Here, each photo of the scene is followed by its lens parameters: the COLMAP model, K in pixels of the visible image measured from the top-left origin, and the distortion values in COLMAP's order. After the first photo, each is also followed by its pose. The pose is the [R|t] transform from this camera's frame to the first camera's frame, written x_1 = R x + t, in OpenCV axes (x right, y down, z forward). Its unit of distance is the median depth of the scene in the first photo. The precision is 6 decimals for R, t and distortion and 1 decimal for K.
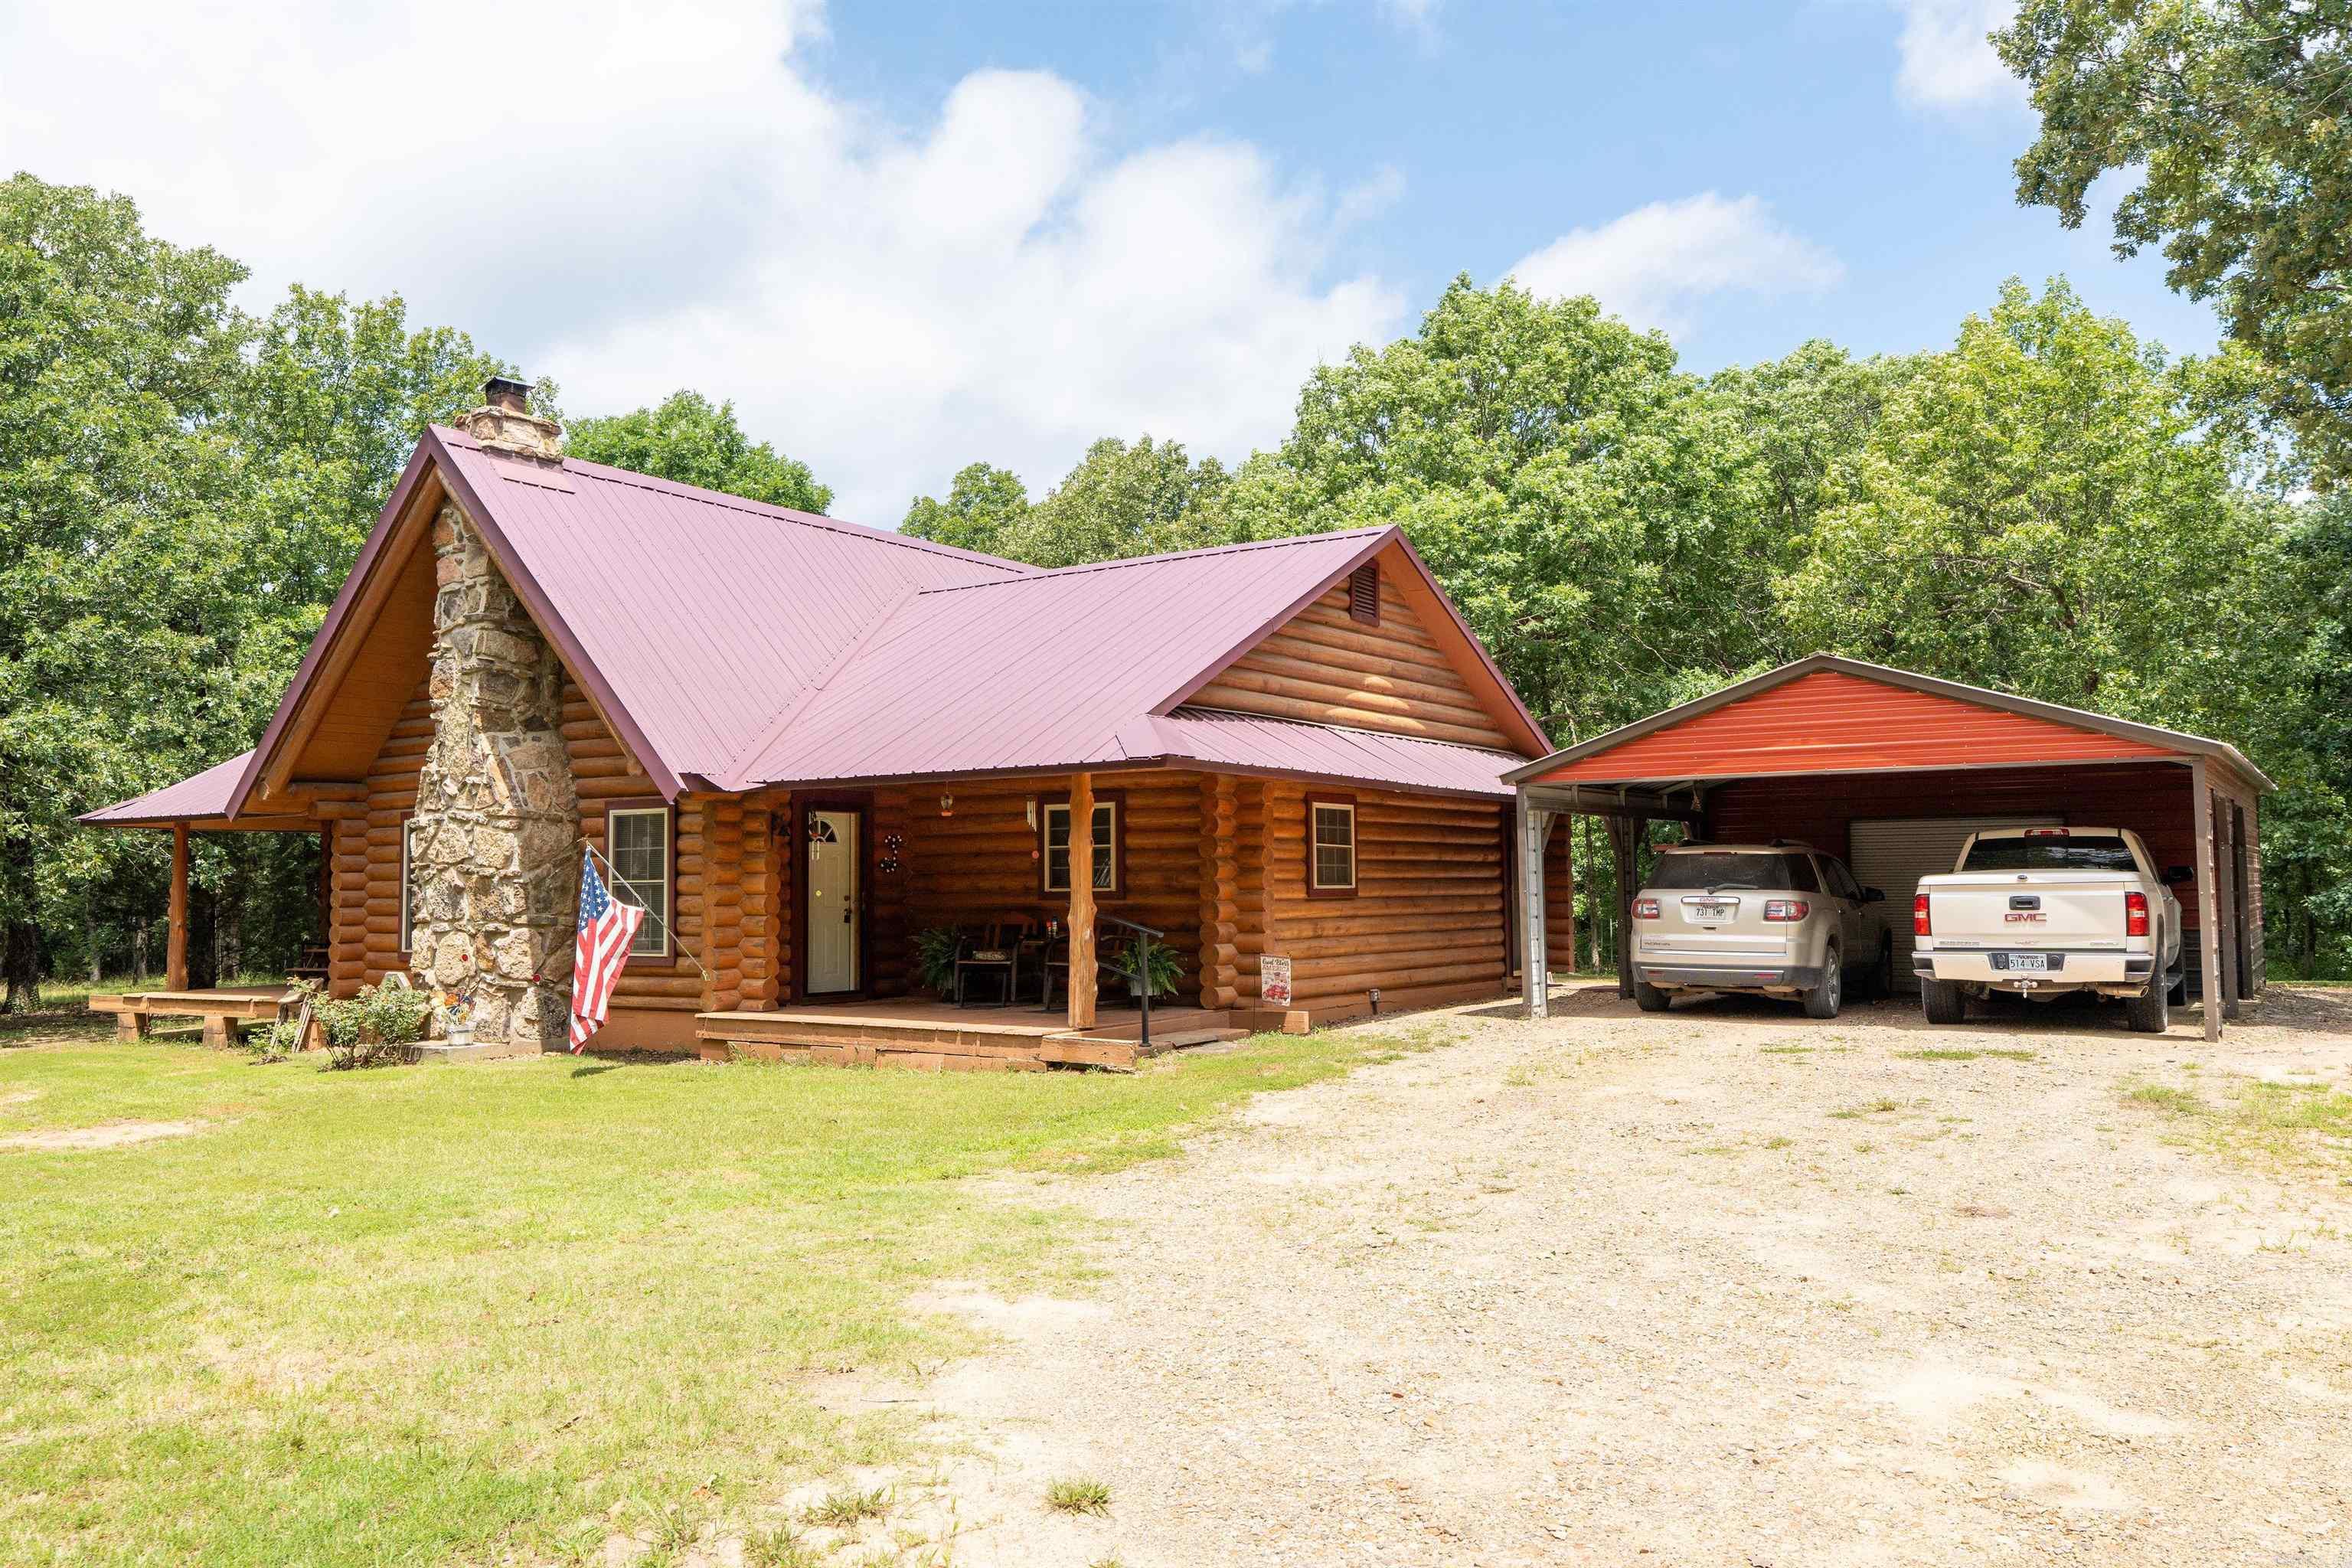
lens RADIAL K [[1847.0, 0, 1183.8], [0, 1847.0, 786.1], [0, 0, 1]] dist [-0.001361, 0.009743]
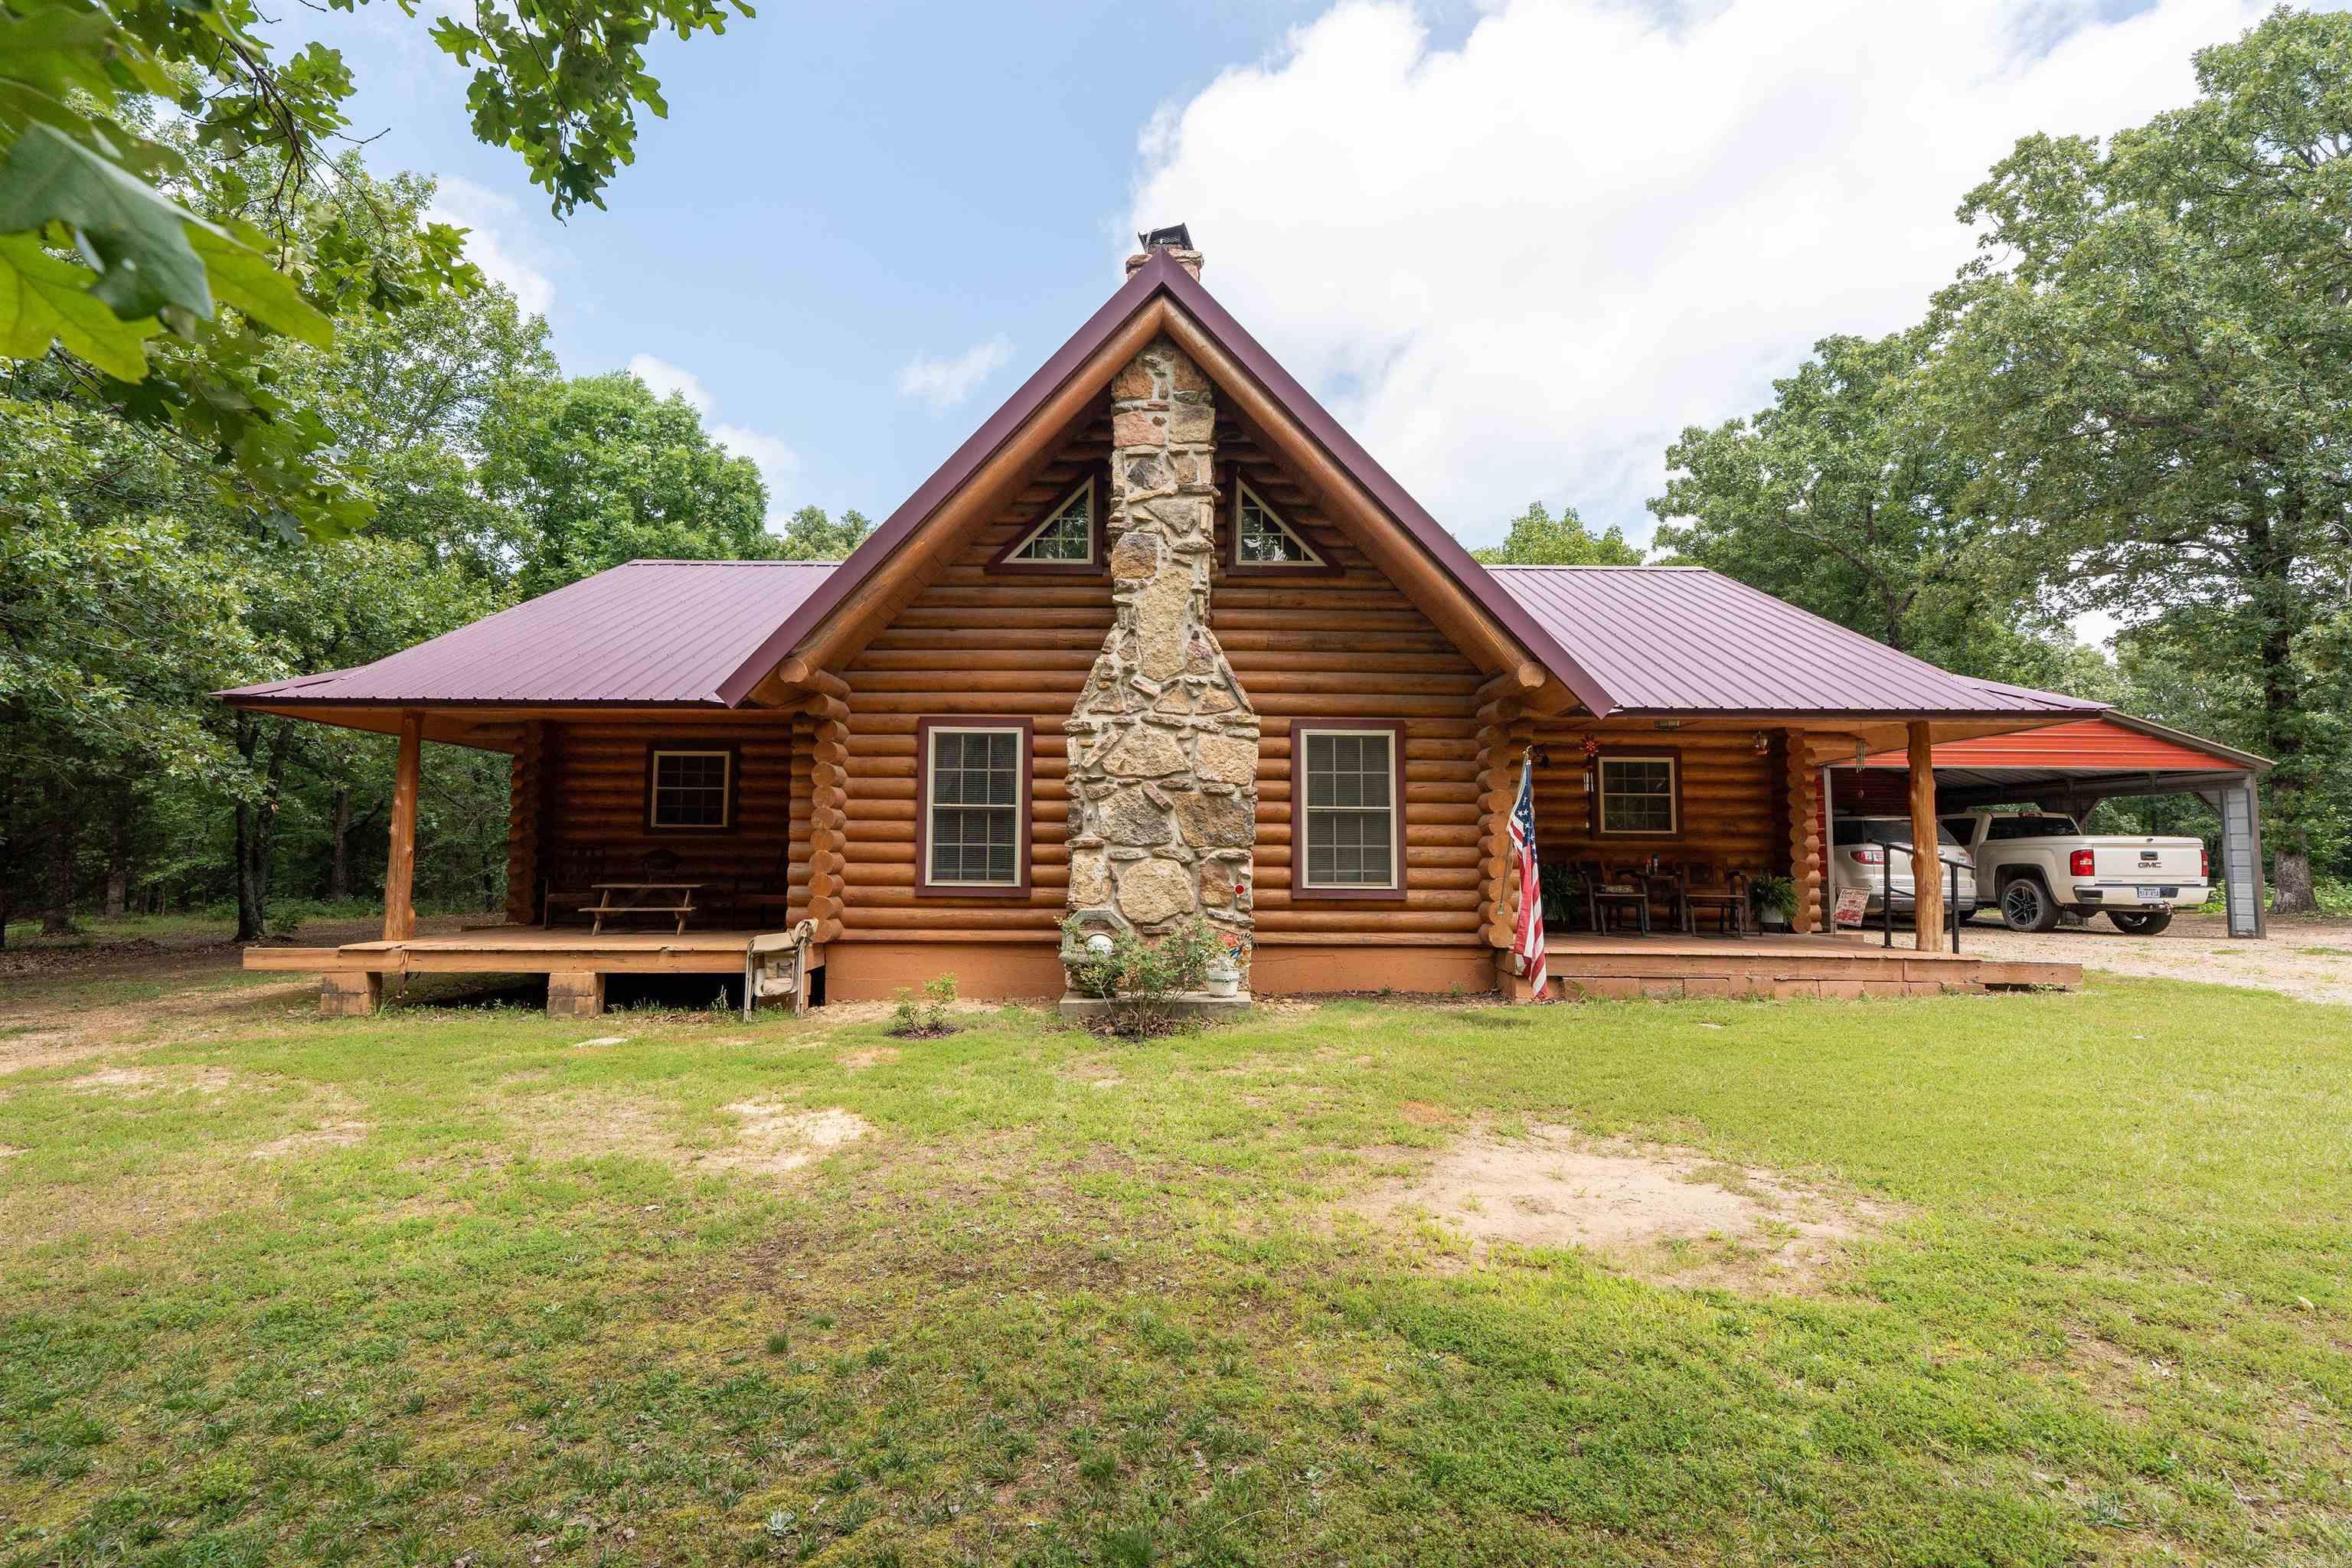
lens RADIAL K [[1056.3, 0, 1190.0], [0, 1056.3, 779.6], [0, 0, 1]] dist [-0.003996, -0.000346]
pose [[0.831910, 0.060264, 0.551629, -0.647111], [-0.047374, 0.998169, -0.037604, 0.060852], [-0.552885, 0.005151, 0.833242, 0.598140]]
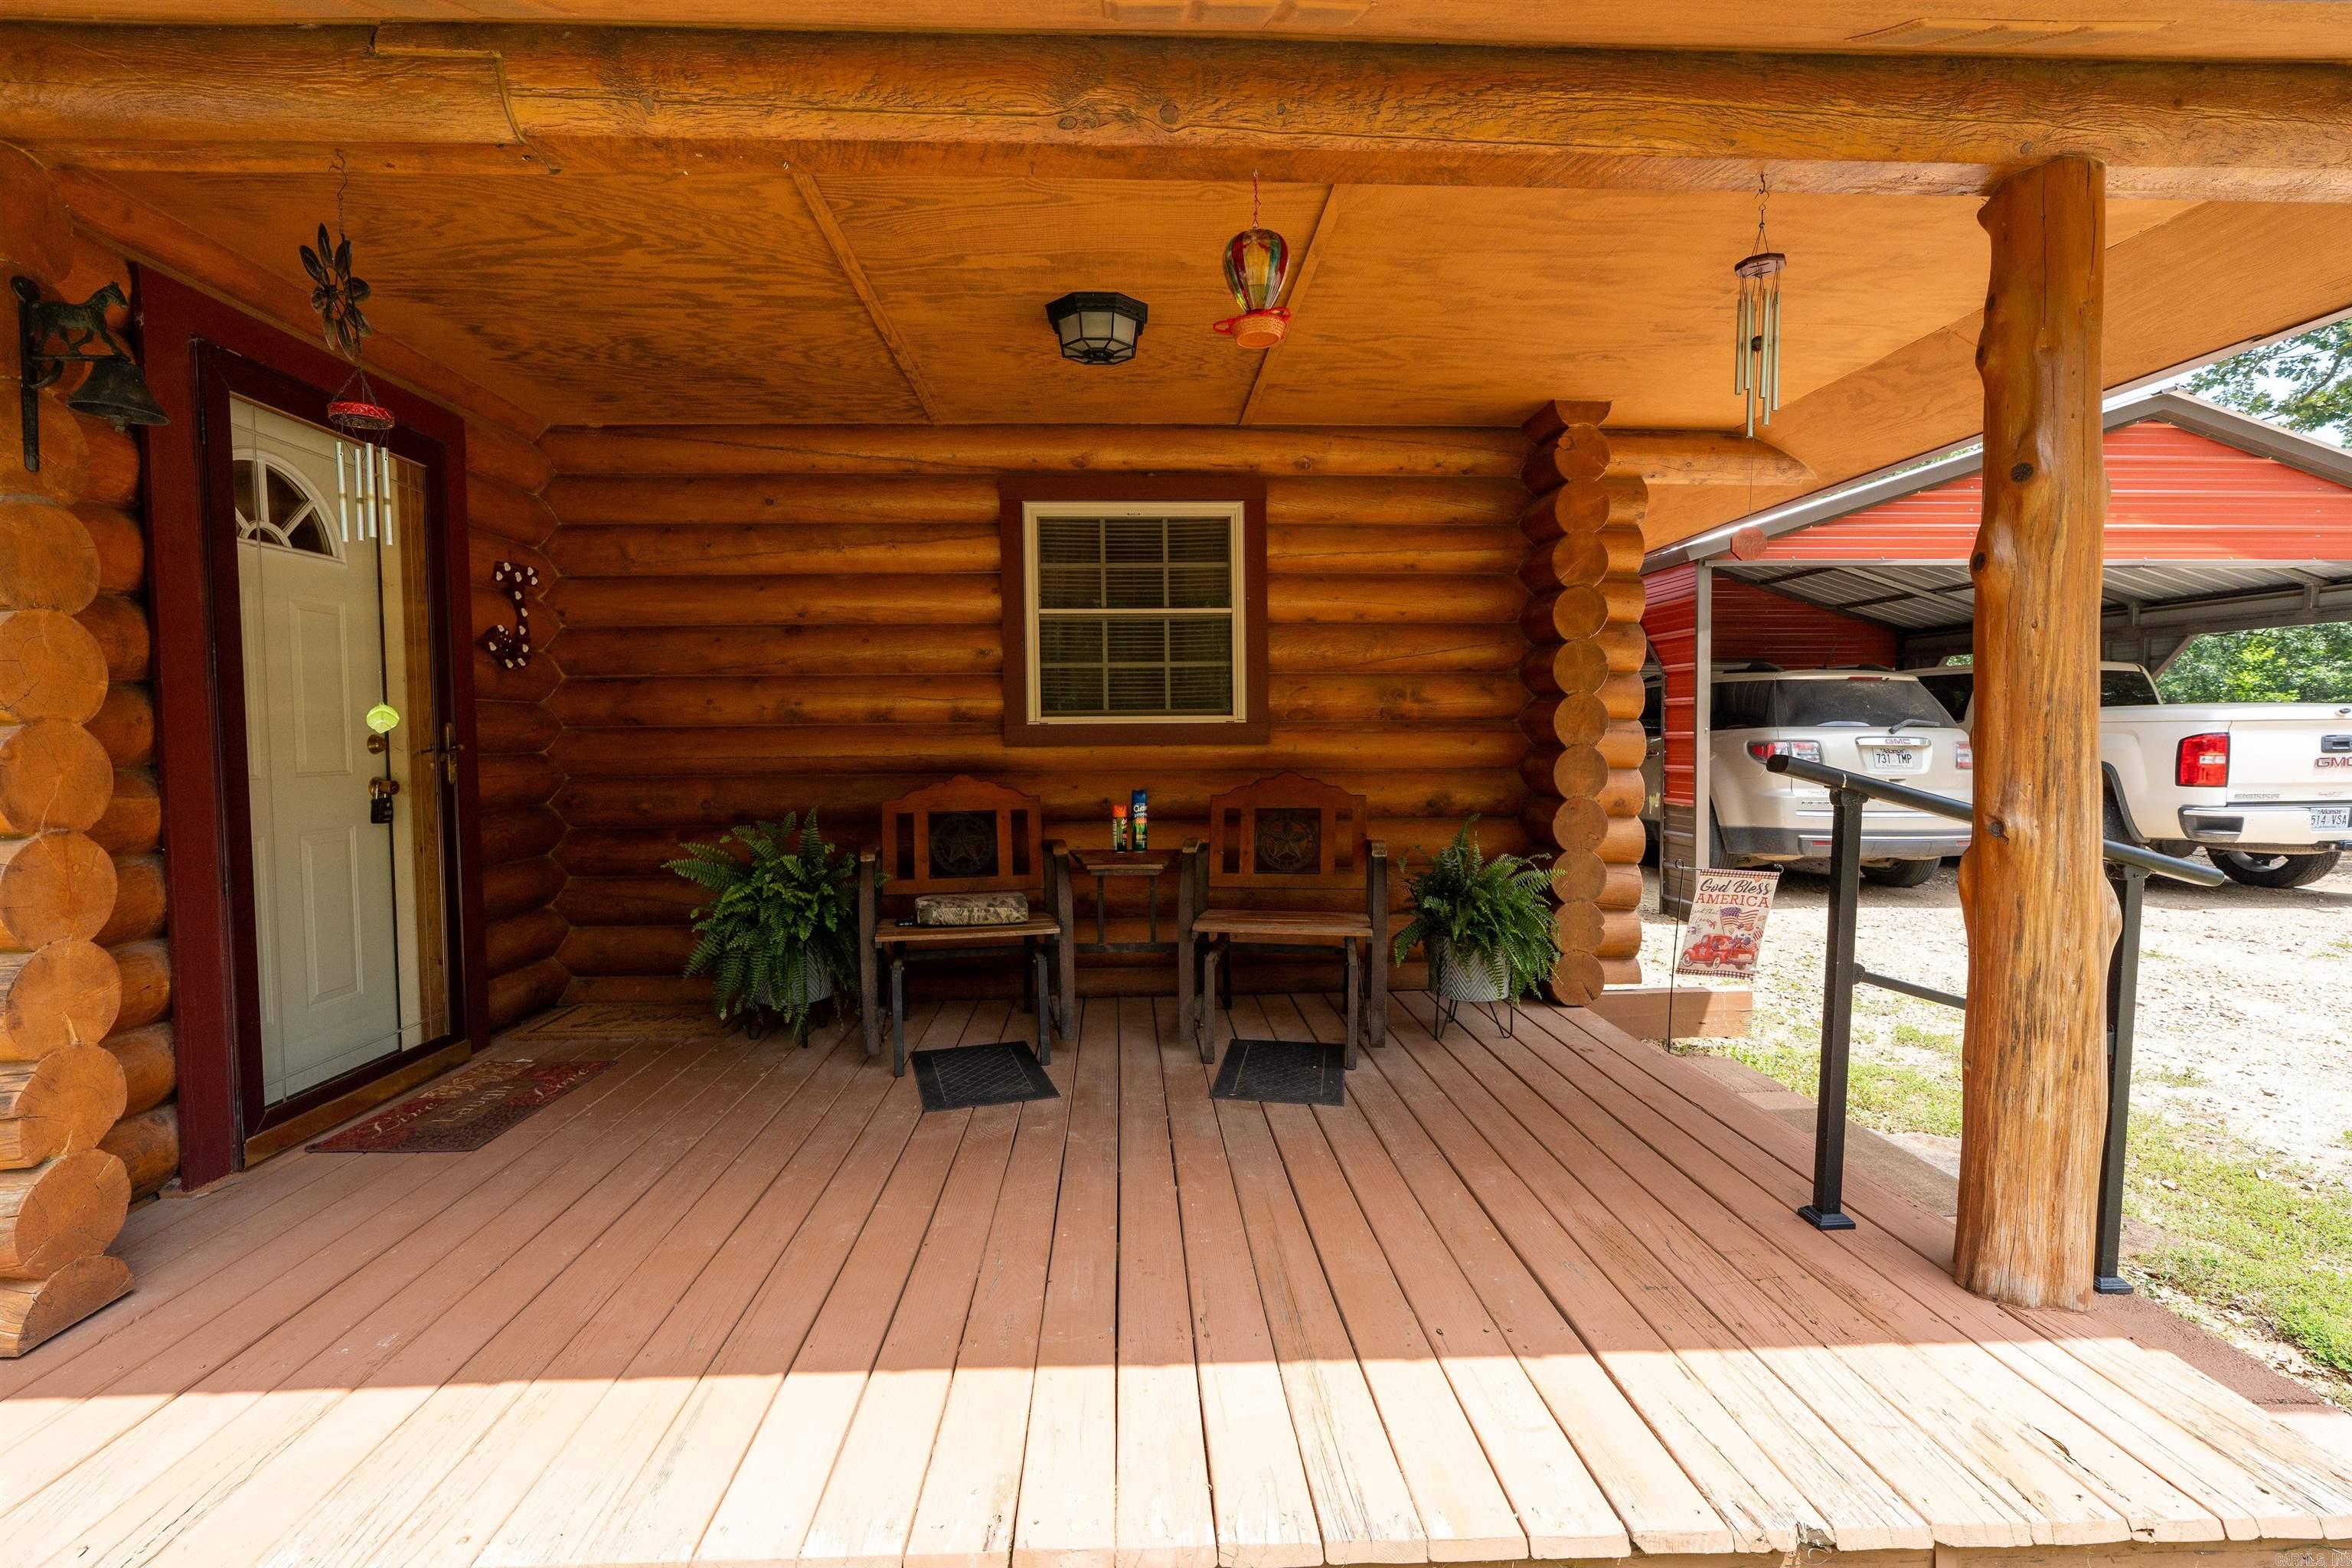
lens RADIAL K [[1056.3, 0, 1179.3], [0, 1056.3, 780.3], [0, 0, 1]] dist [-0.003996, -0.000346]
pose [[0.803967, -0.023131, 0.594224, -0.183778], [-0.031563, 0.996175, 0.081481, 0.049537], [-0.593836, -0.084264, 0.800162, 0.799562]]
